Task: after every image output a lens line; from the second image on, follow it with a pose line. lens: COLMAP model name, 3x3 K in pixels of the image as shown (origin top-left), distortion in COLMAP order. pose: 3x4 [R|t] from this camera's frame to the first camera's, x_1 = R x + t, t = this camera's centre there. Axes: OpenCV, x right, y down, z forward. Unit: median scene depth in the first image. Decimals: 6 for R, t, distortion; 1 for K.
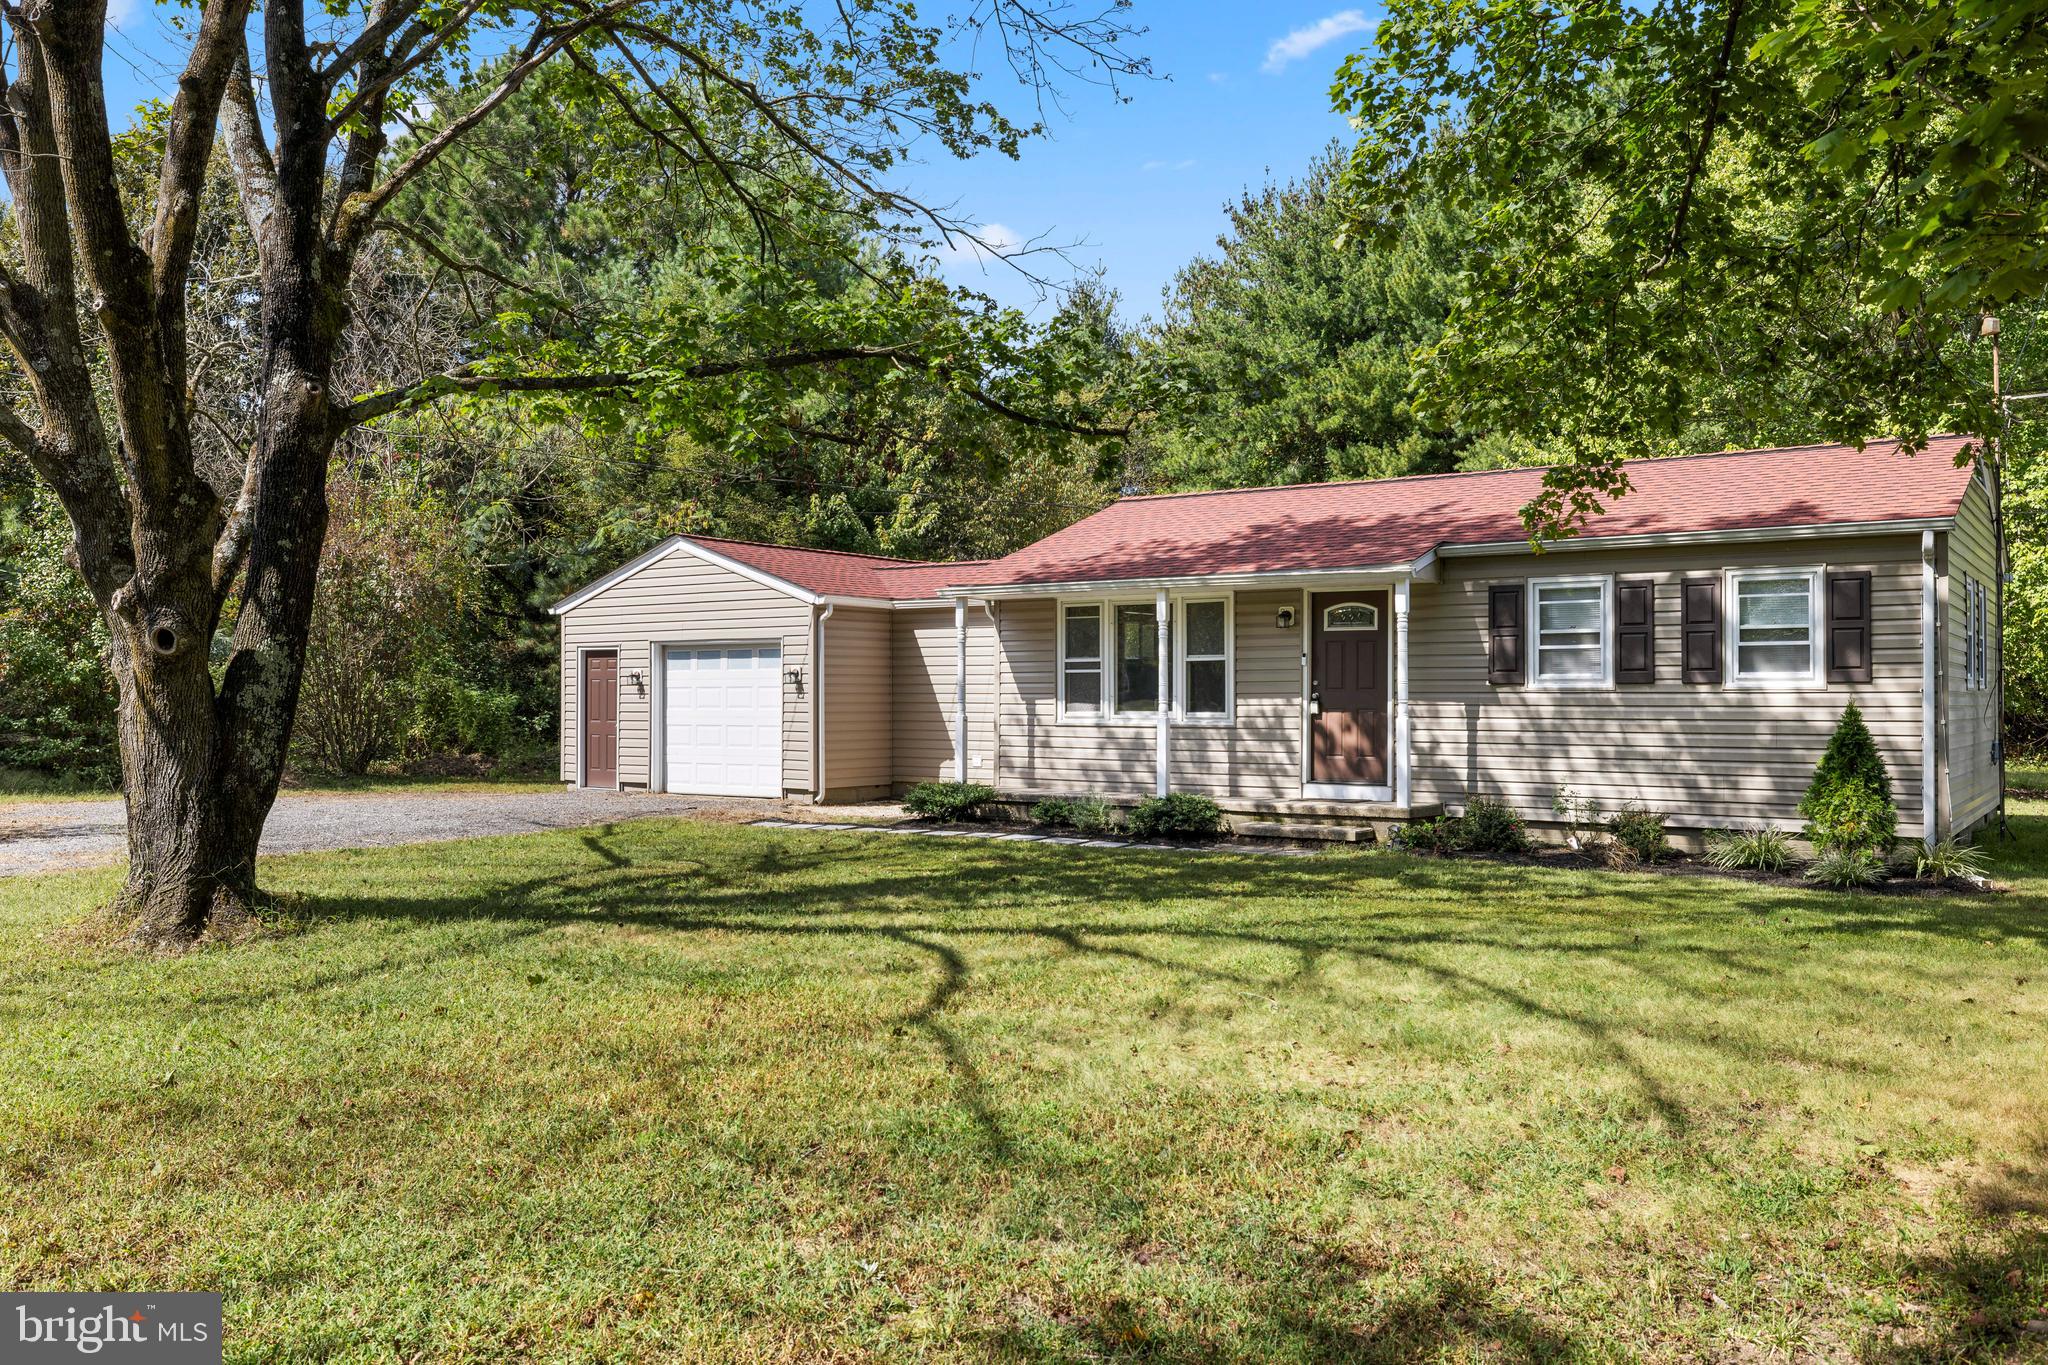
lens RADIAL K [[1638.3, 0, 1011.4], [0, 1638.3, 674.5], [0, 0, 1]] dist [0.000822, 0.010897]
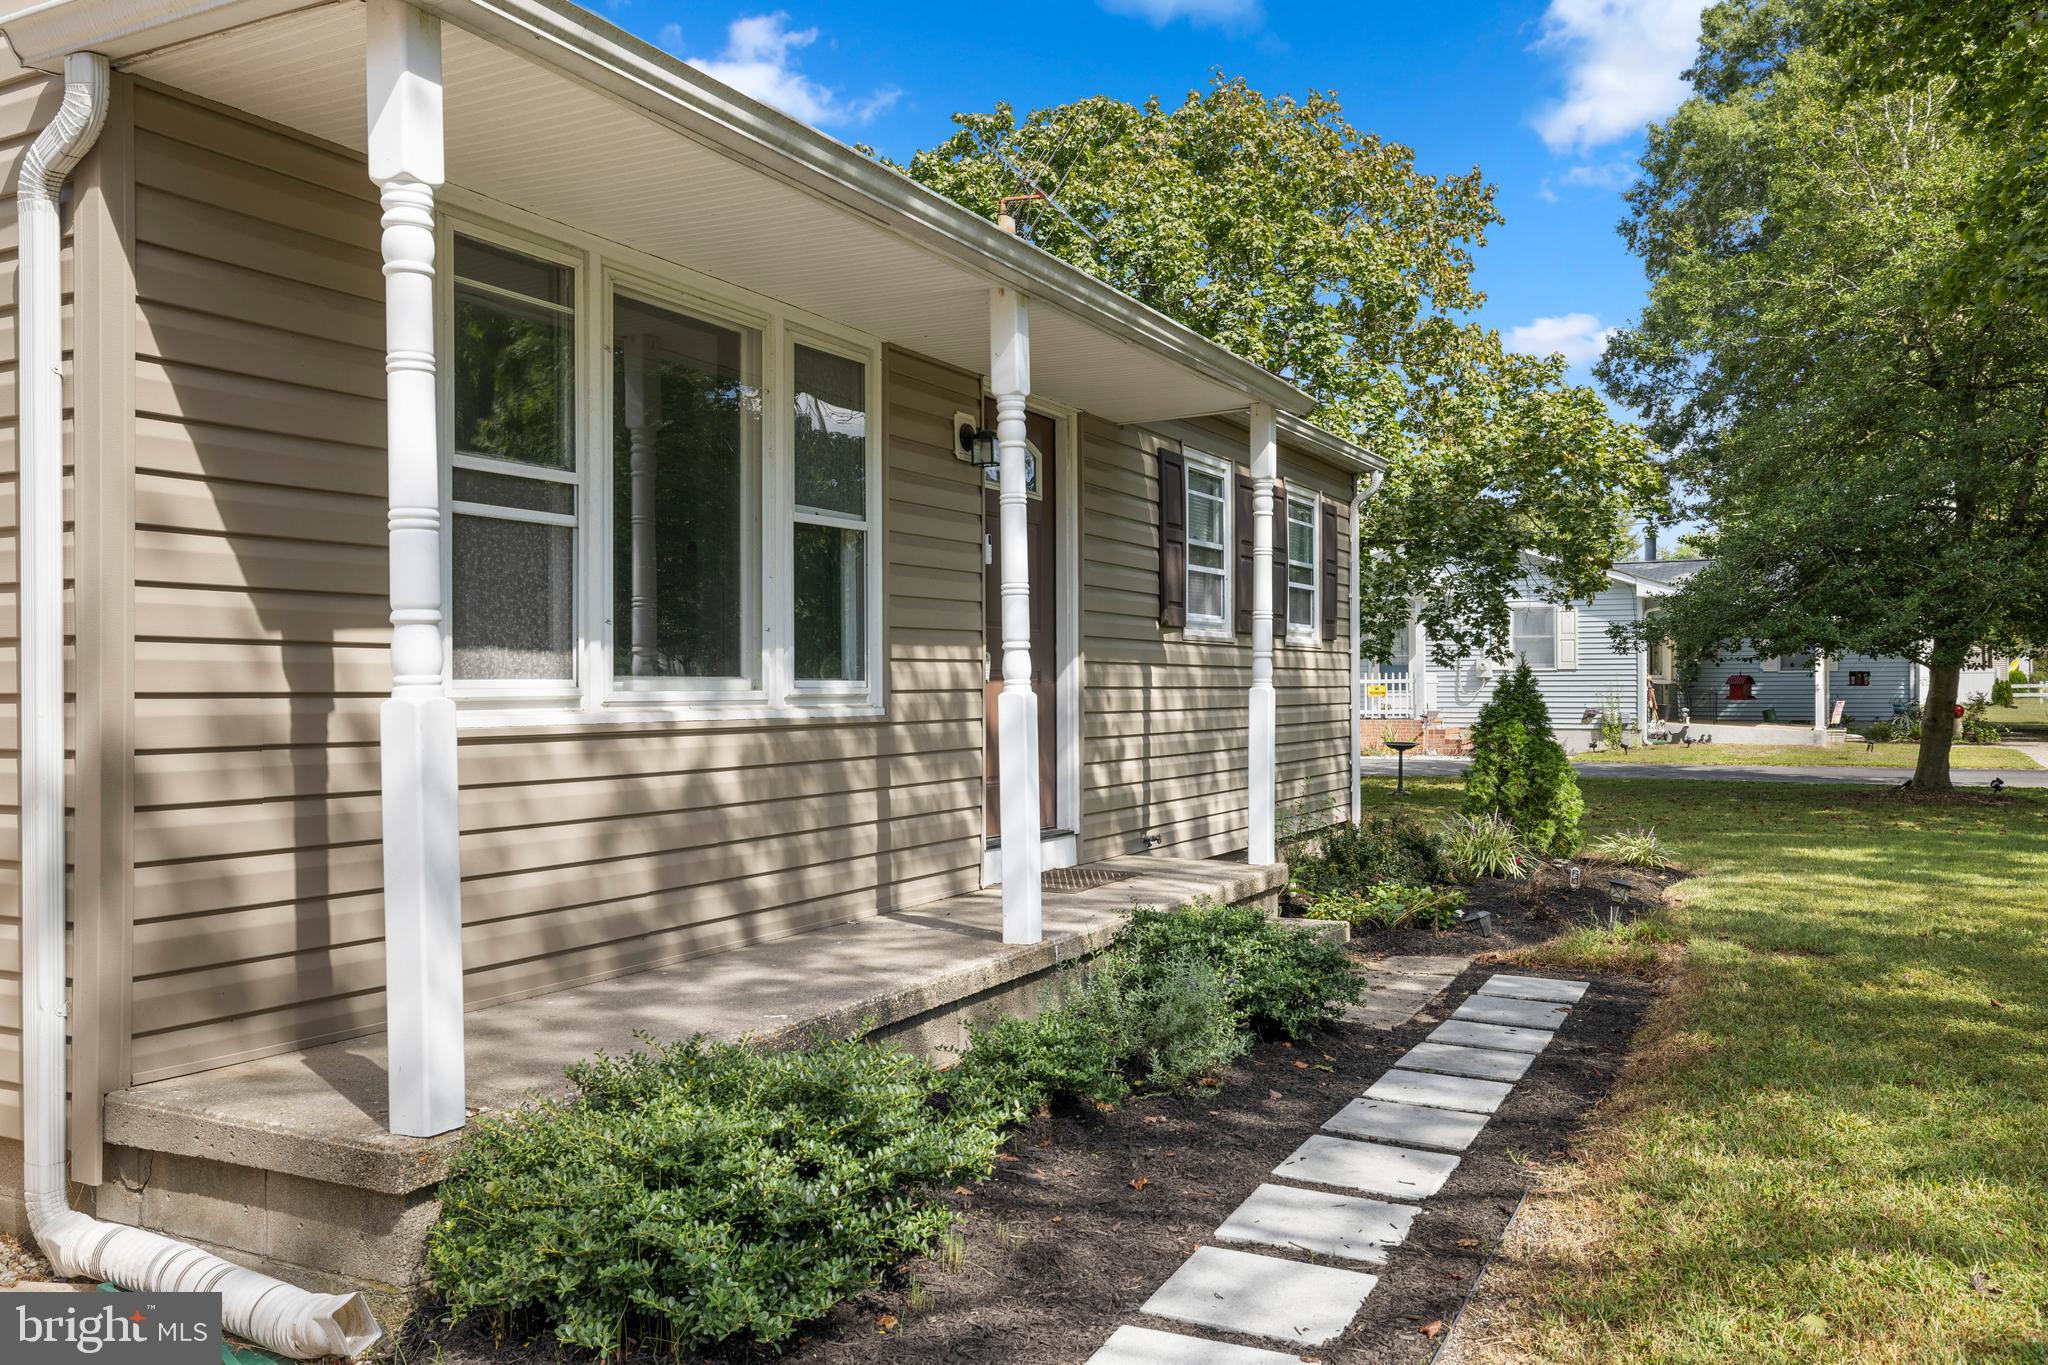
lens RADIAL K [[1638.3, 0, 1034.5], [0, 1638.3, 698.3], [0, 0, 1]] dist [0.000822, 0.010897]
pose [[-0.147496, -0.000155, 0.989063, -0.231435], [0.000732, 1.000000, 0.000266, 0.027872], [-0.989062, 0.000763, -0.147496, 1.053799]]
